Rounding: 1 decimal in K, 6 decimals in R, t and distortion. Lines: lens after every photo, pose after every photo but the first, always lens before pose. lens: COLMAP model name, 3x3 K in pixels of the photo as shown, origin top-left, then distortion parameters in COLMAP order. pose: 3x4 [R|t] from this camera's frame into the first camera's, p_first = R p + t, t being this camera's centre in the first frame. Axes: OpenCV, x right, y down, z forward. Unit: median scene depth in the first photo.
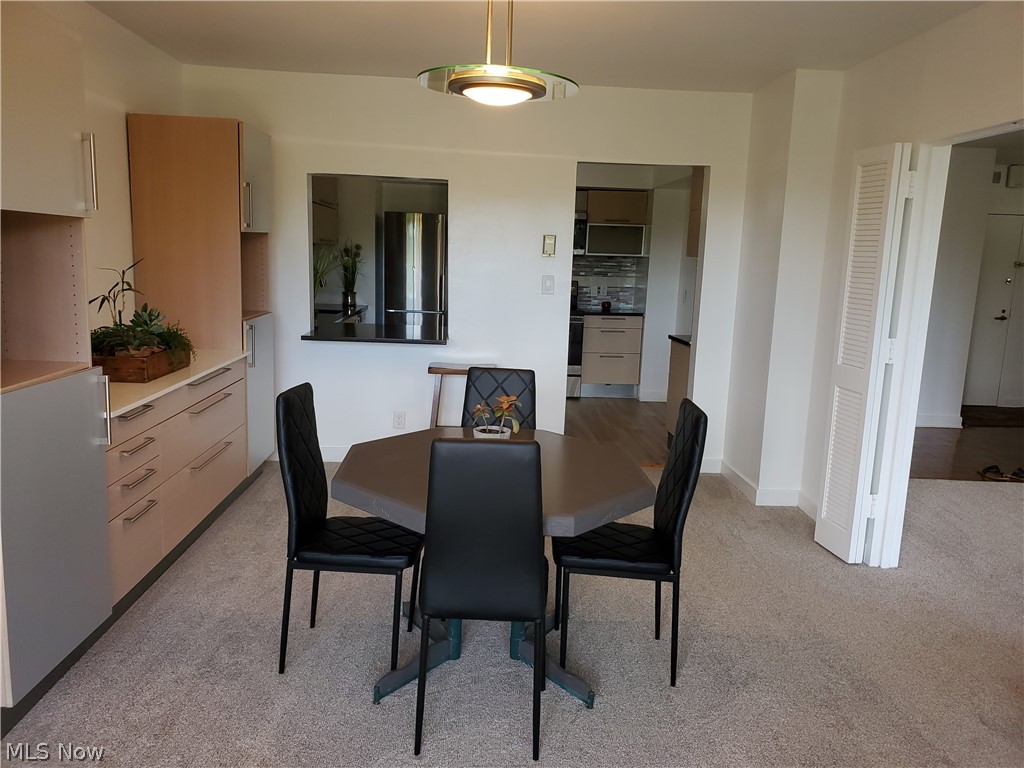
lens RADIAL K [[796.9, 0, 514.7], [0, 796.9, 391.6], [0, 0, 1]] dist [0.009278, 0.009154]
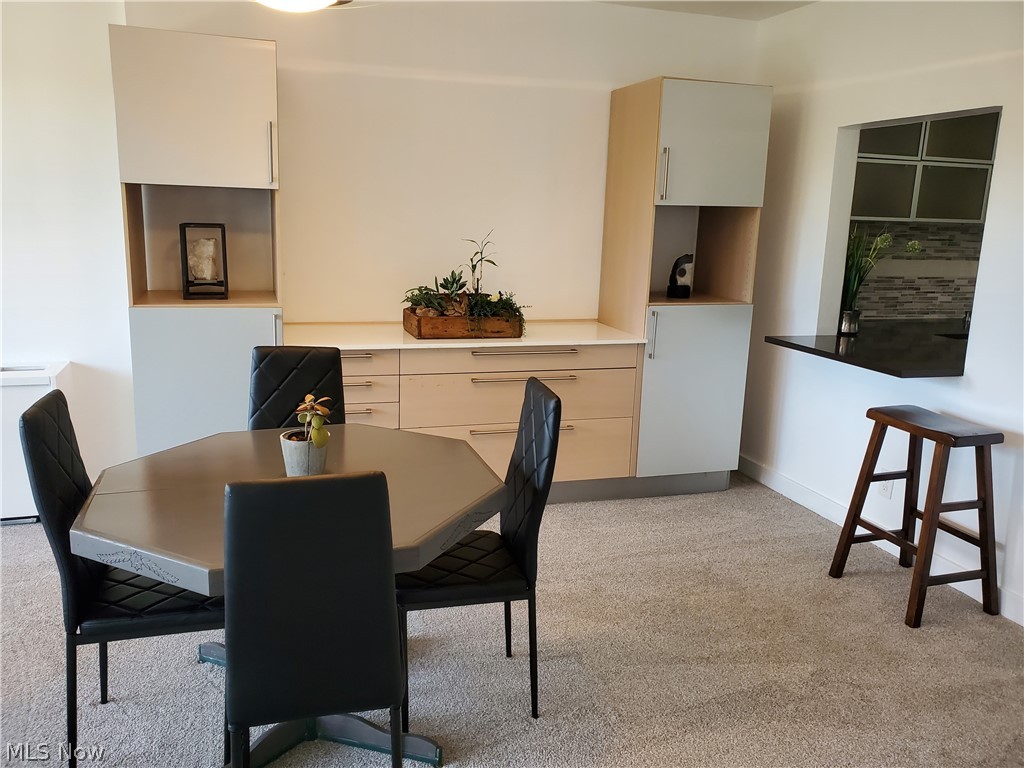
lens RADIAL K [[796.9, 0, 514.7], [0, 796.9, 391.6], [0, 0, 1]] dist [0.009278, 0.009154]
pose [[0.255843, 0.179235, -0.949958, 0.507772], [-0.180905, 0.974180, 0.135083, -0.091462], [0.949641, 0.137292, 0.281661, 0.645046]]
